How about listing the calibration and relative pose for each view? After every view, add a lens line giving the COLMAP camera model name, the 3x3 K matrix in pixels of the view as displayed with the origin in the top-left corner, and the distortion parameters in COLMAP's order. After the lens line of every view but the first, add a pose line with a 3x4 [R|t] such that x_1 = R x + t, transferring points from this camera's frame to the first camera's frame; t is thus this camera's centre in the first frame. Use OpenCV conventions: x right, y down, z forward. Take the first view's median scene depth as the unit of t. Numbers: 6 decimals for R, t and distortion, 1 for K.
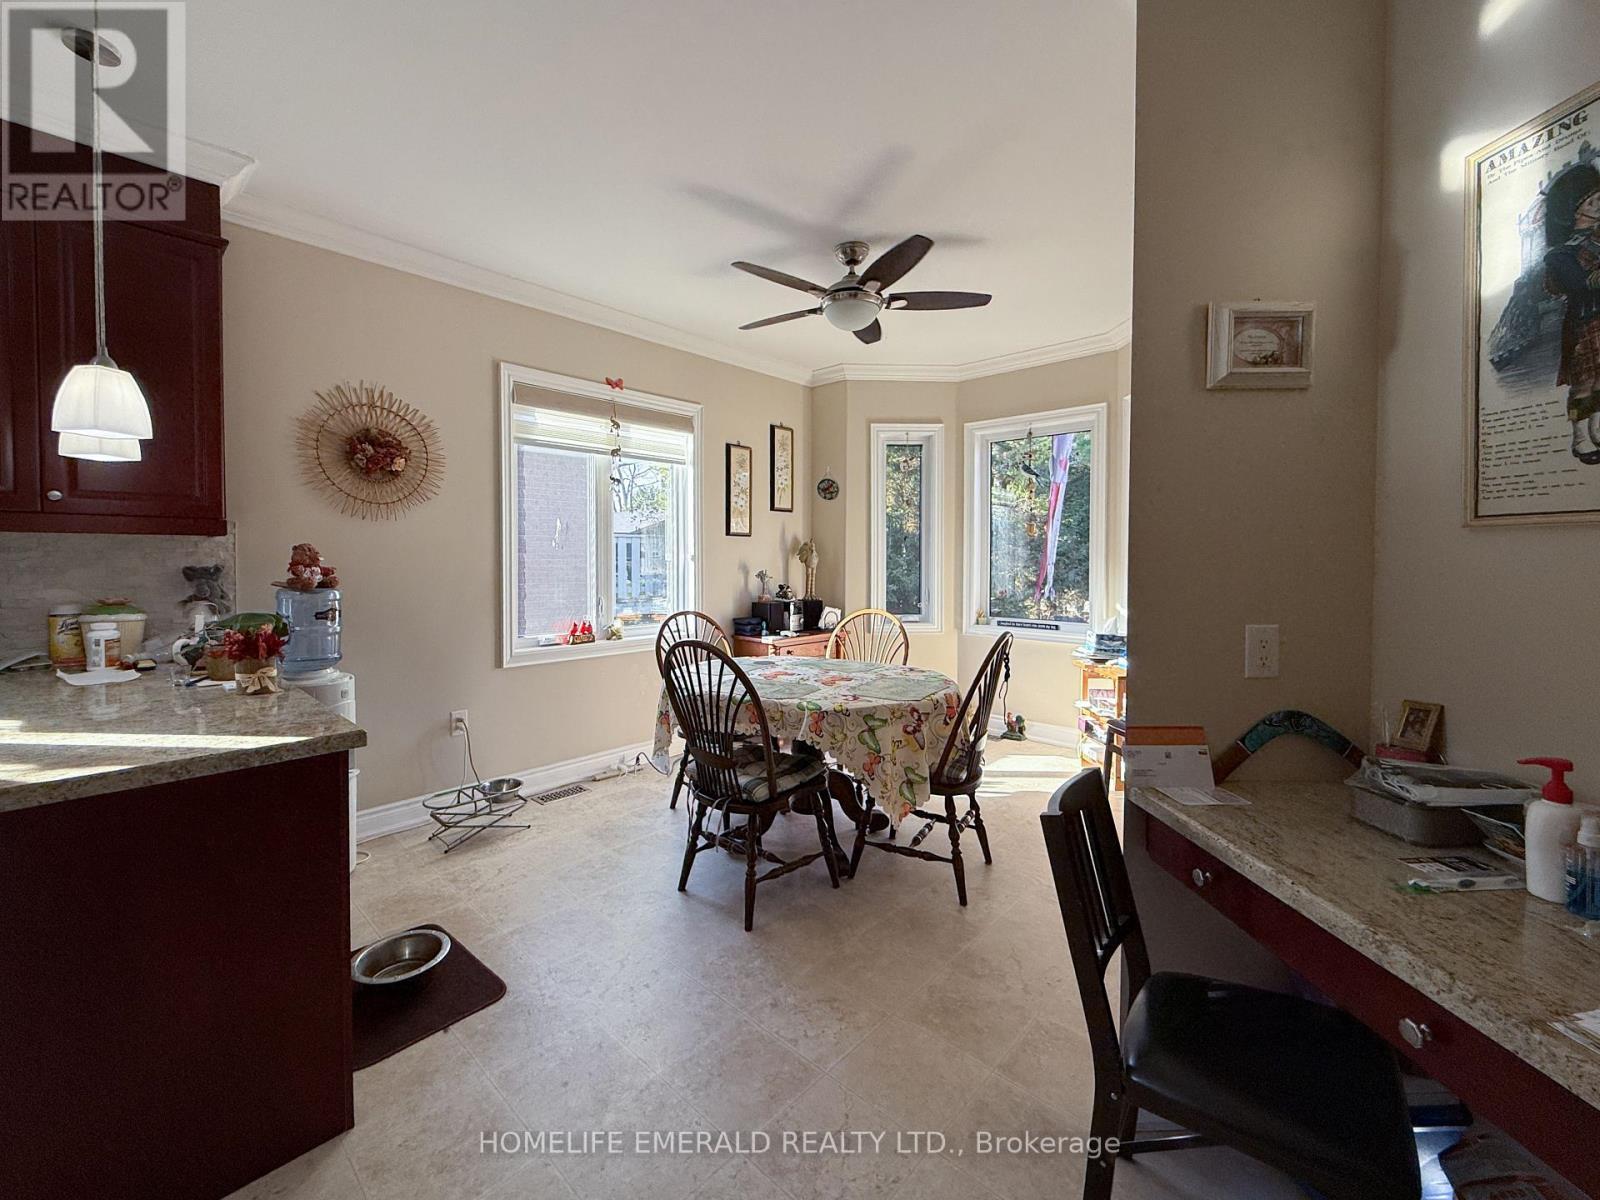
lens RADIAL K [[668.9, 0, 794.6], [0, 668.9, 568.0], [0, 0, 1]] dist [-0.000708, -0.000145]
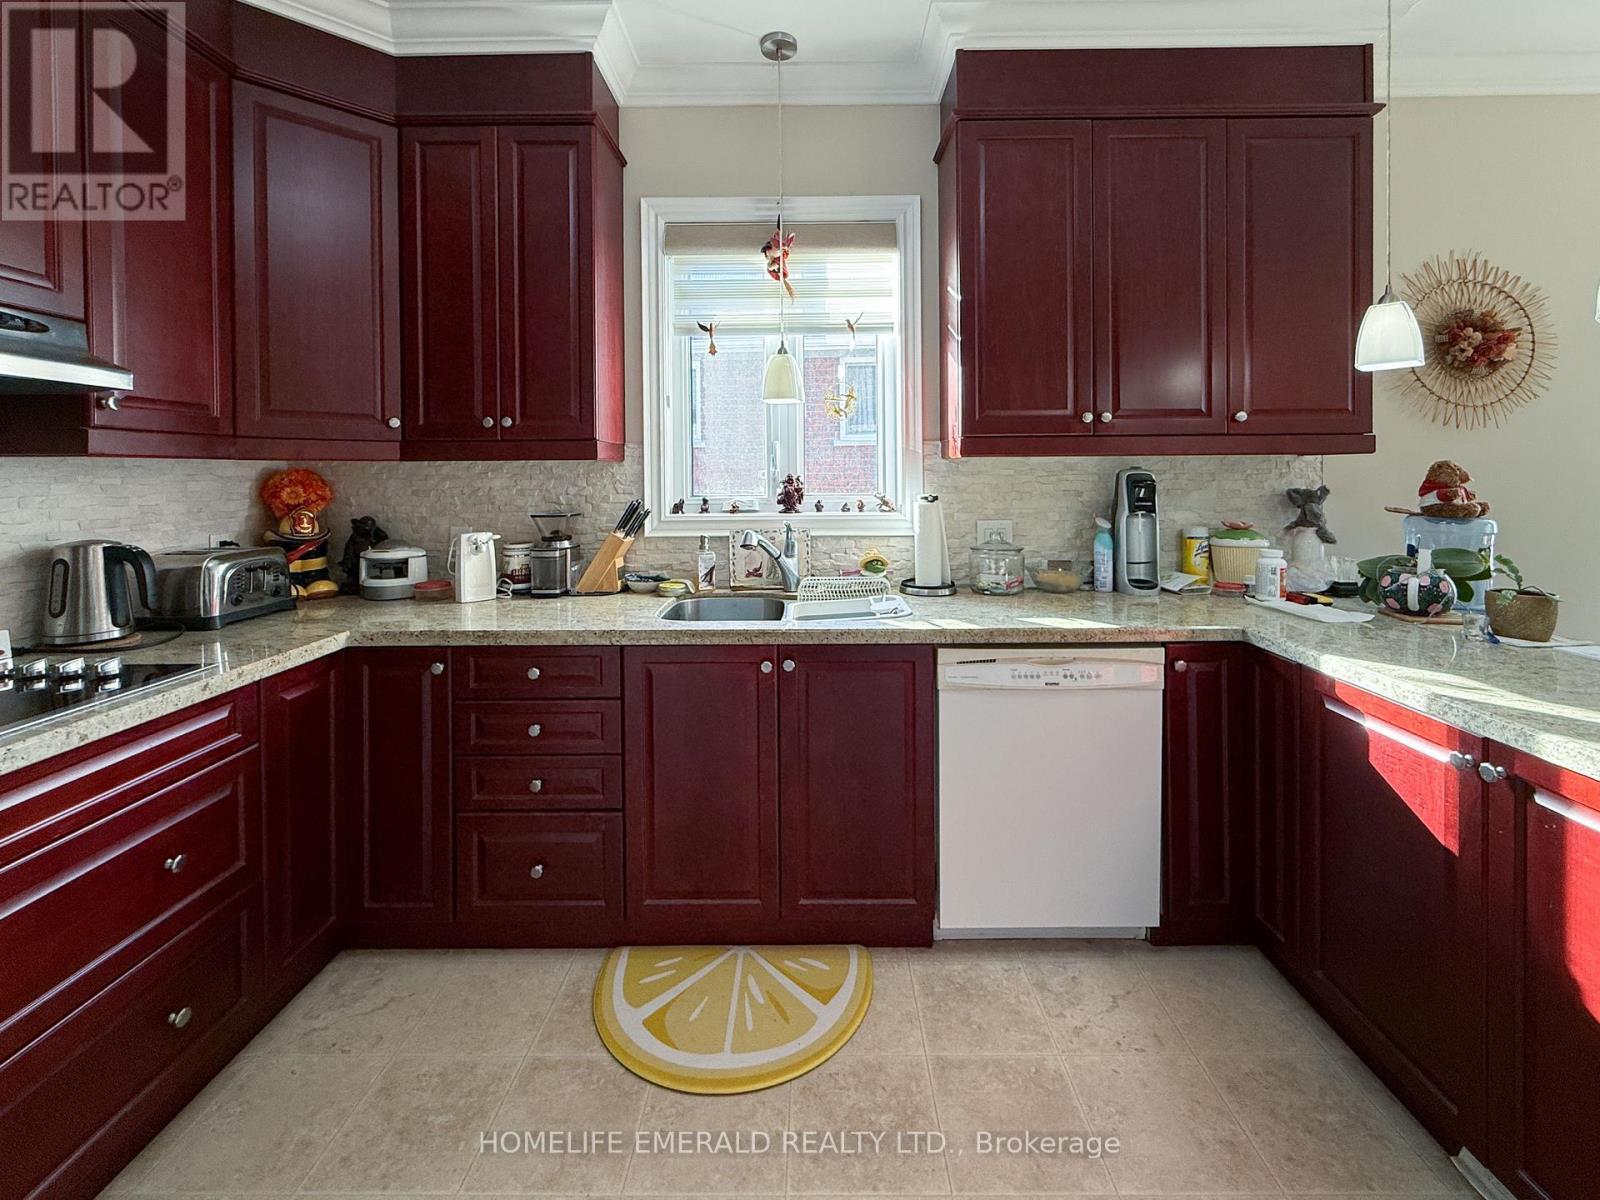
lens RADIAL K [[689.3, 0, 802.9], [0, 689.3, 480.3], [0, 0, 1]] dist [0.000289, -0.000025]
pose [[0.677198, -0.002306, -0.735797, -0.559660], [-0.000800, 0.999992, -0.003870, -0.008147], [0.735801, 0.003209, 0.677191, -0.100655]]
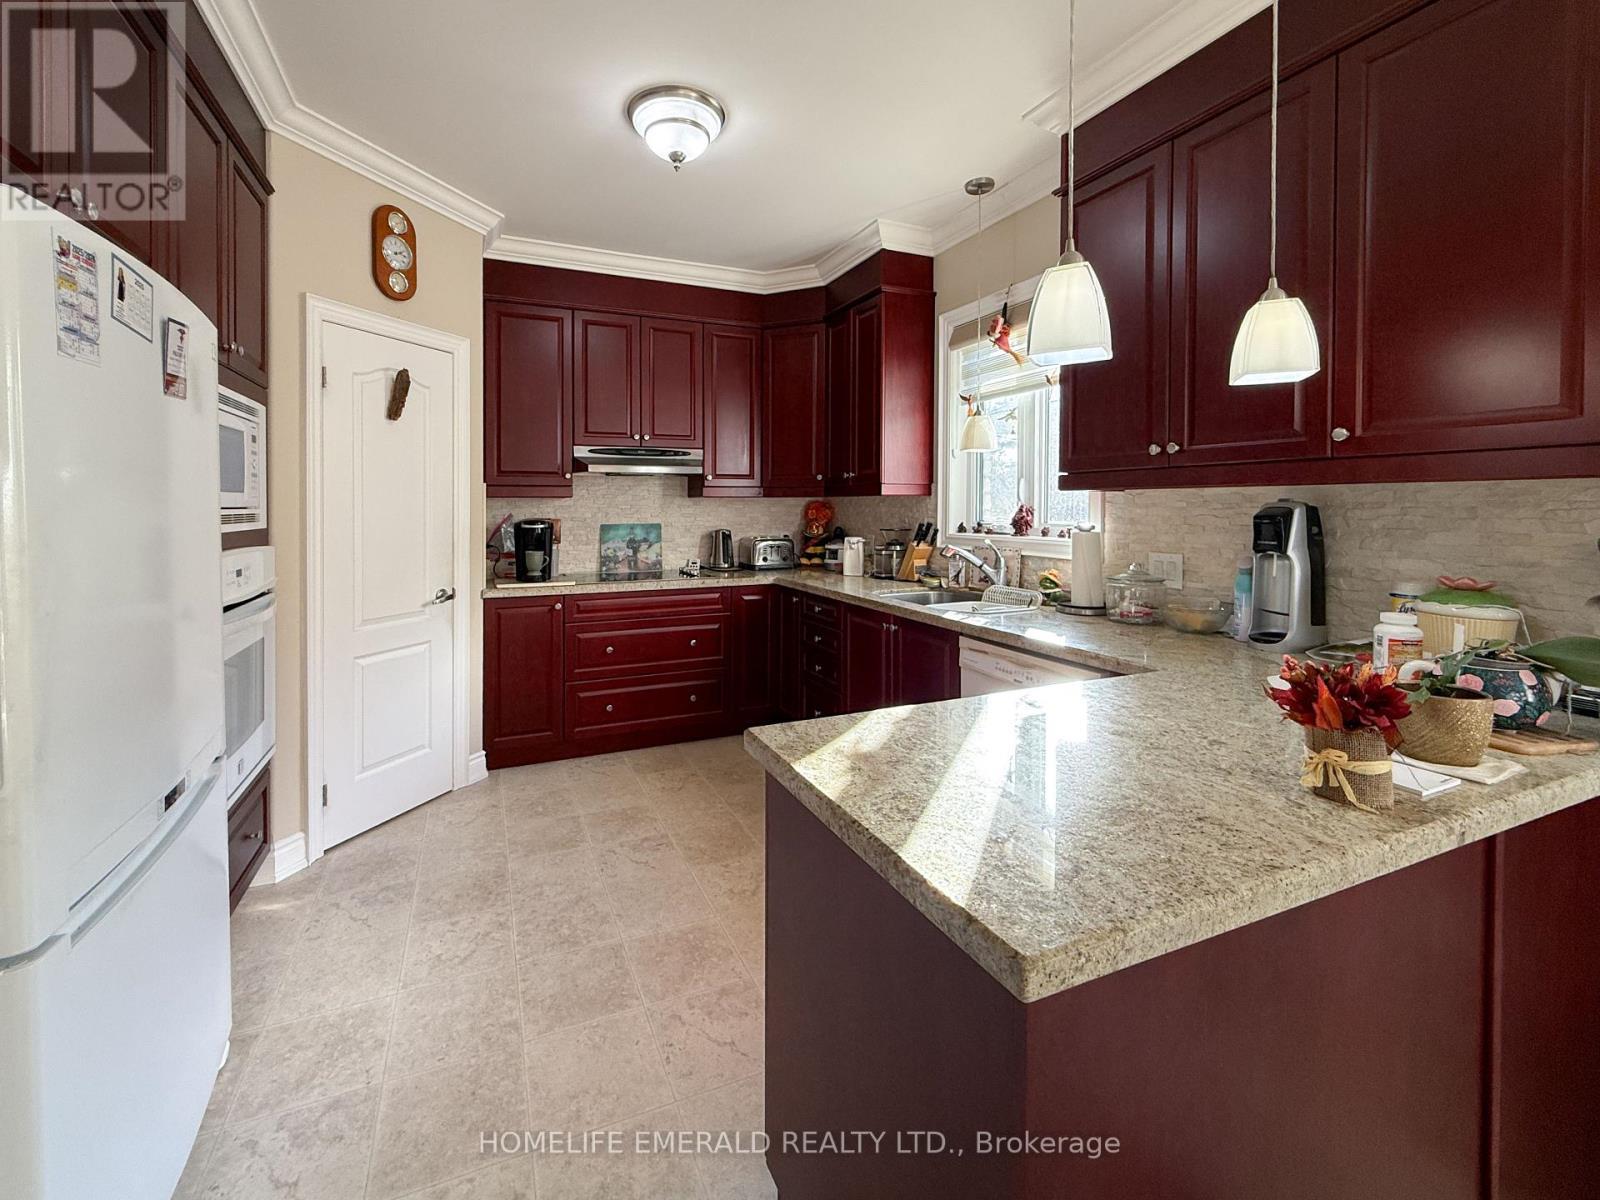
lens RADIAL K [[669.4, 0, 742.1], [0, 669.4, 509.4], [0, 0, 1]] dist [-0.000149, -0.000088]
pose [[-0.423925, 0.002860, -0.905693, -0.093787], [-0.012892, 0.999875, 0.009192, -0.016192], [0.905605, 0.015573, -0.423835, 0.498376]]
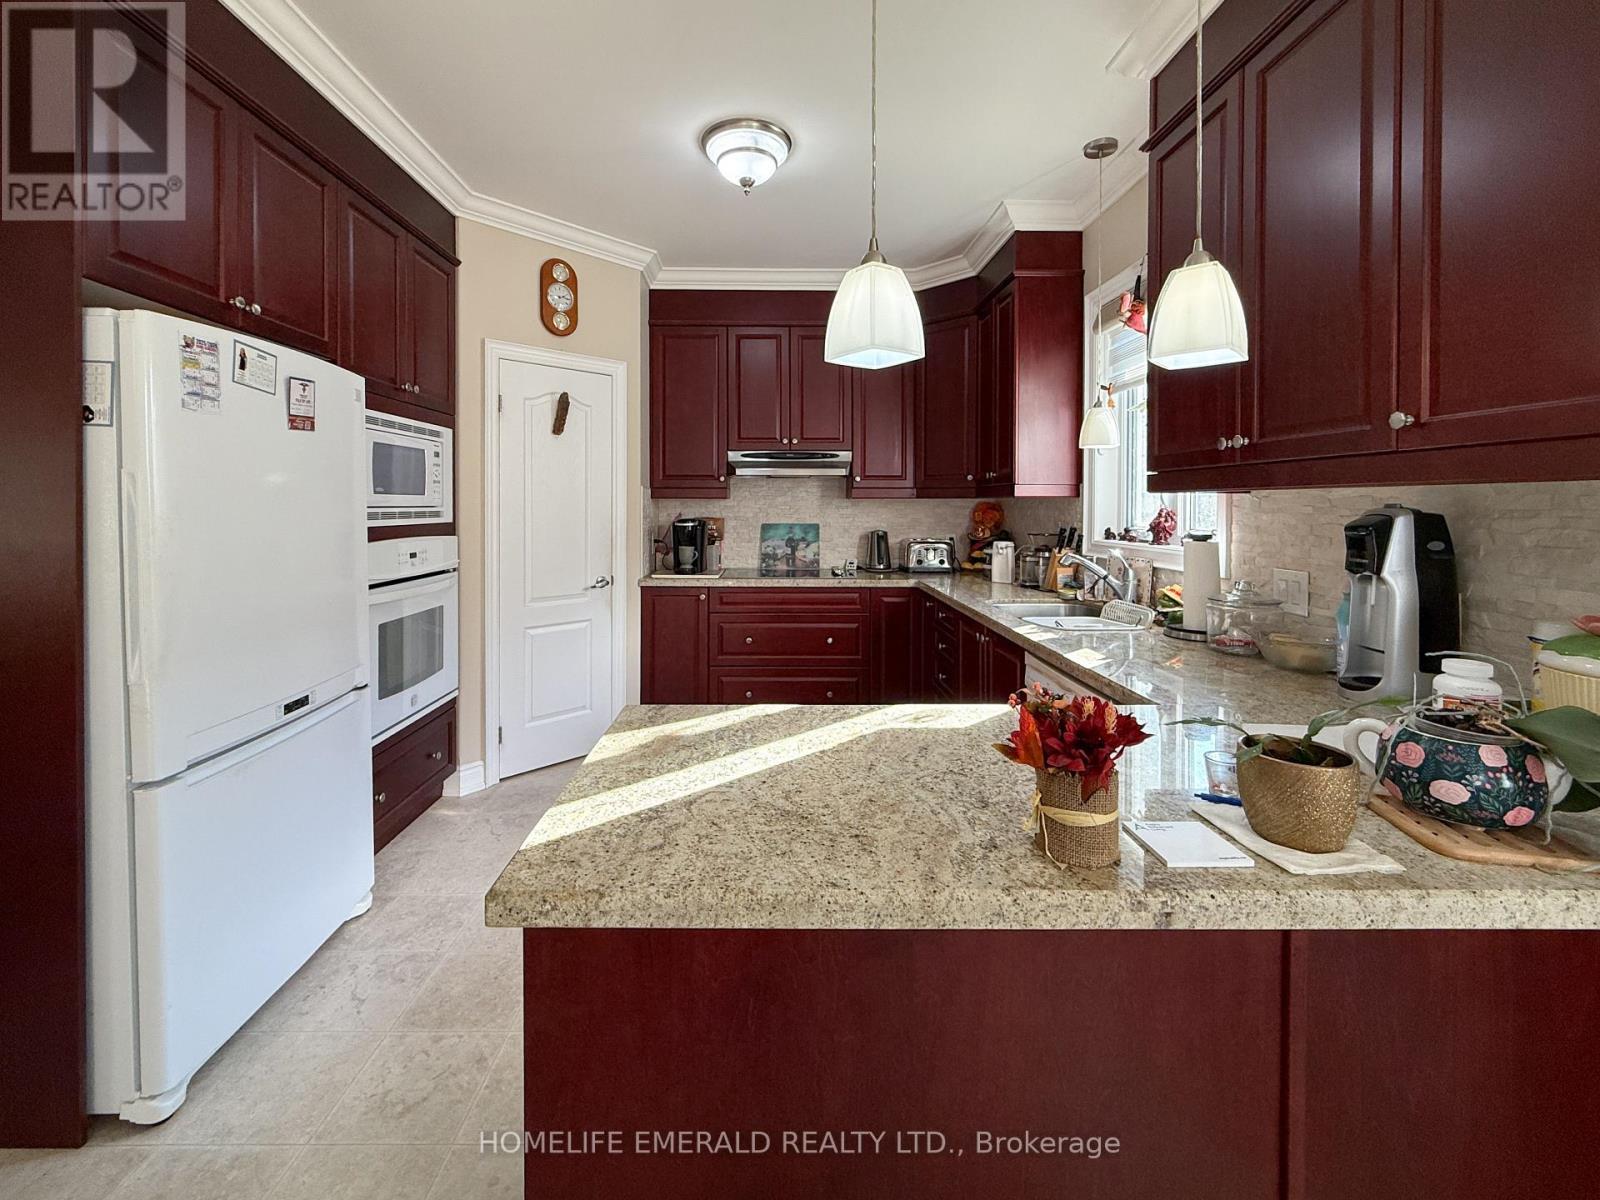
lens RADIAL K [[667.4, 0, 761.7], [0, 667.4, 508.1], [0, 0, 1]] dist [0.000515, -0.000205]
pose [[-0.730496, -0.002766, -0.682912, -0.216651], [-0.016522, 0.999771, 0.013624, -0.022937], [0.682717, 0.021236, -0.730374, 0.728289]]
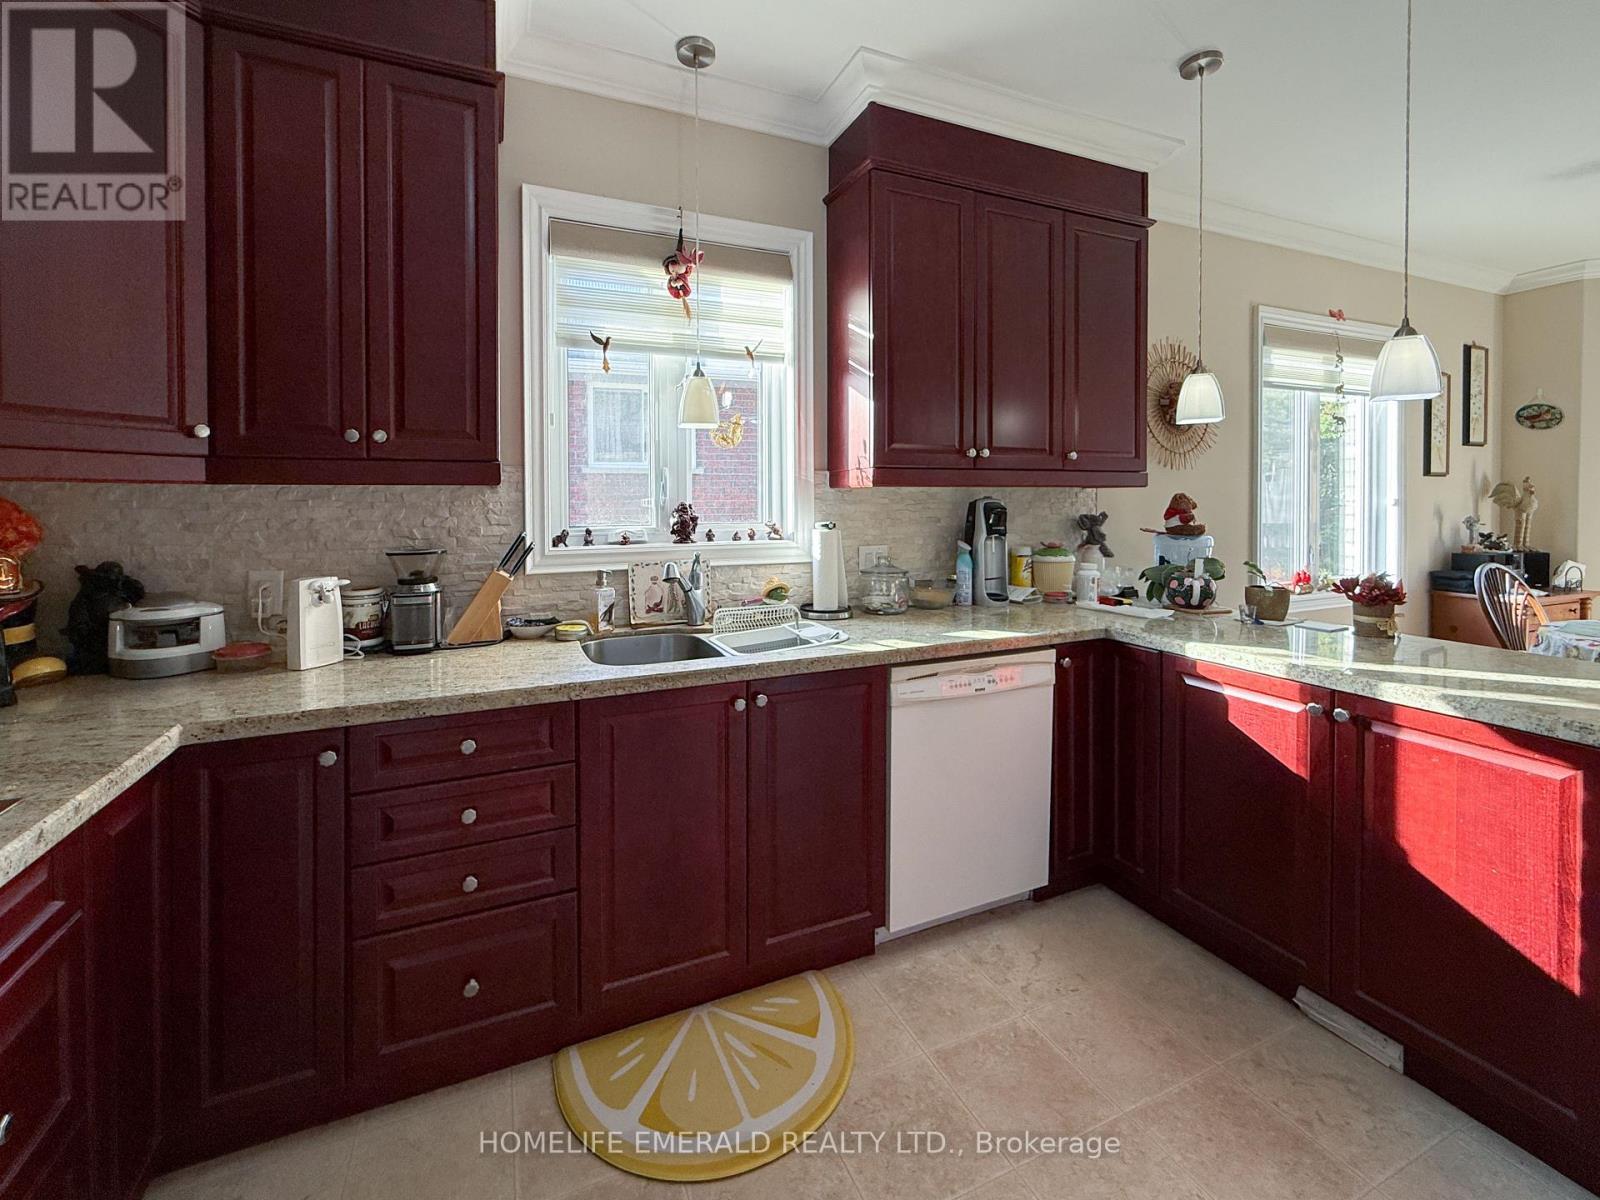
lens RADIAL K [[677.0, 0, 779.5], [0, 677.0, 509.4], [0, 0, 1]] dist [-0.000041, -0.000167]
pose [[0.915144, -0.004238, -0.403104, -0.766794], [0.003491, 0.999991, -0.002587, -0.008425], [0.403111, 0.000960, 0.915151, -0.218463]]
